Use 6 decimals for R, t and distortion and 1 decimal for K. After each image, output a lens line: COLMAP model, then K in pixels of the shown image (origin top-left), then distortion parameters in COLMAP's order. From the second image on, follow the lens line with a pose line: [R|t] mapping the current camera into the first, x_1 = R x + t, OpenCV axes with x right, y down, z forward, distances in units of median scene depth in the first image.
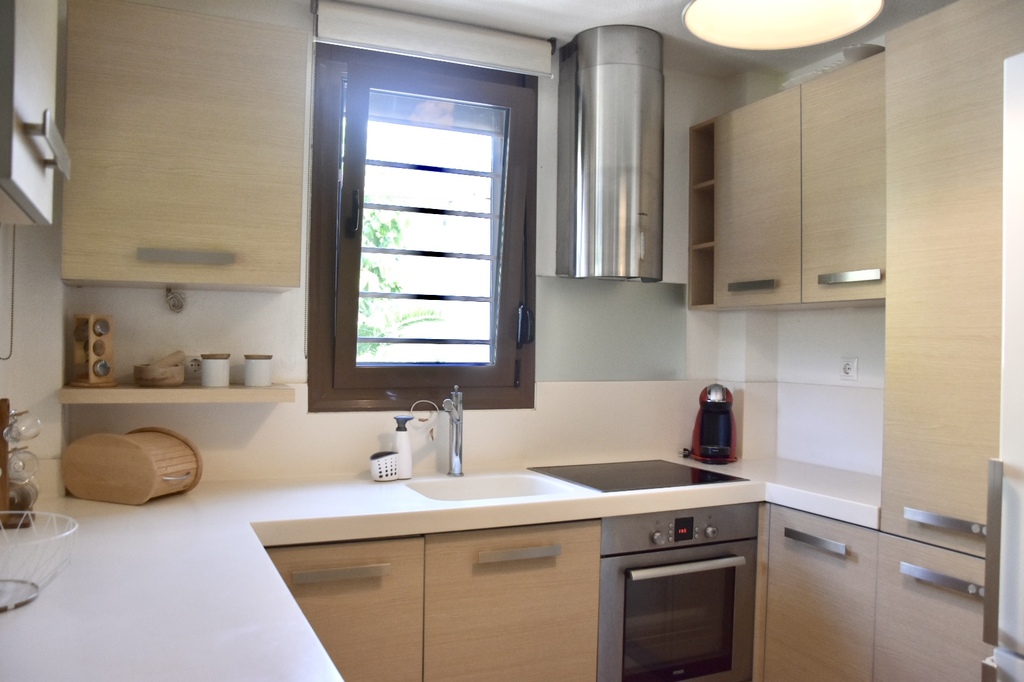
lens RADIAL K [[807.5, 0, 512.8], [0, 807.5, 353.8], [0, 0, 1]] dist [-0.148930, 0.121380]
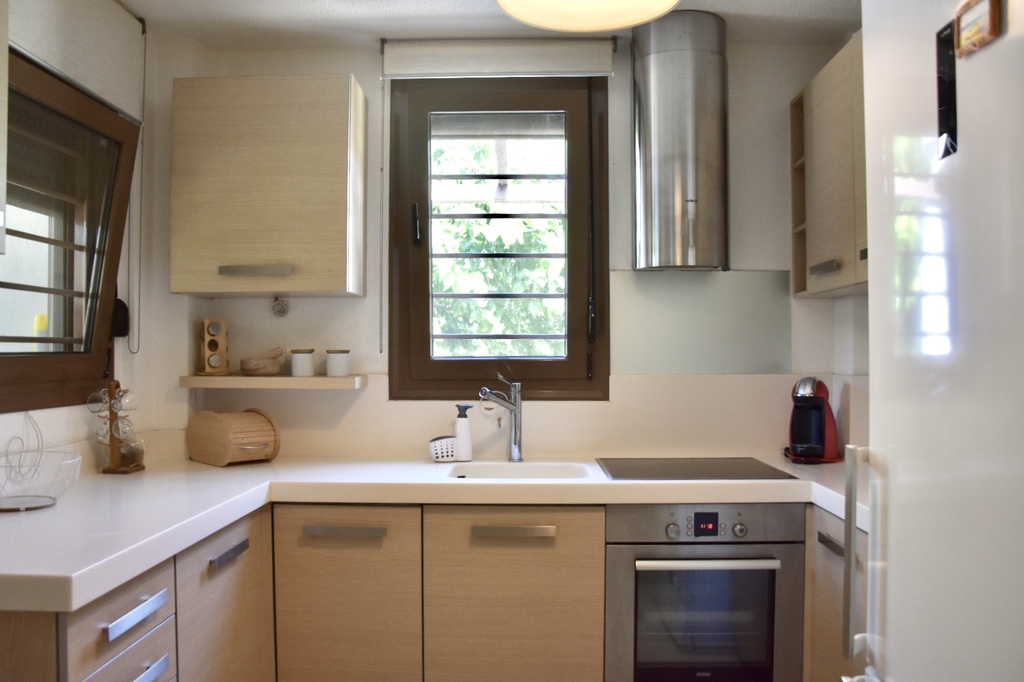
lens RADIAL K [[827.4, 0, 509.8], [0, 827.4, 353.0], [0, 0, 1]] dist [-0.154463, 0.126814]
pose [[0.897680, -0.015511, -0.440374, 0.422780], [0.008702, 0.999809, -0.017476, 0.027999], [0.440561, 0.011856, 0.897644, 0.012190]]
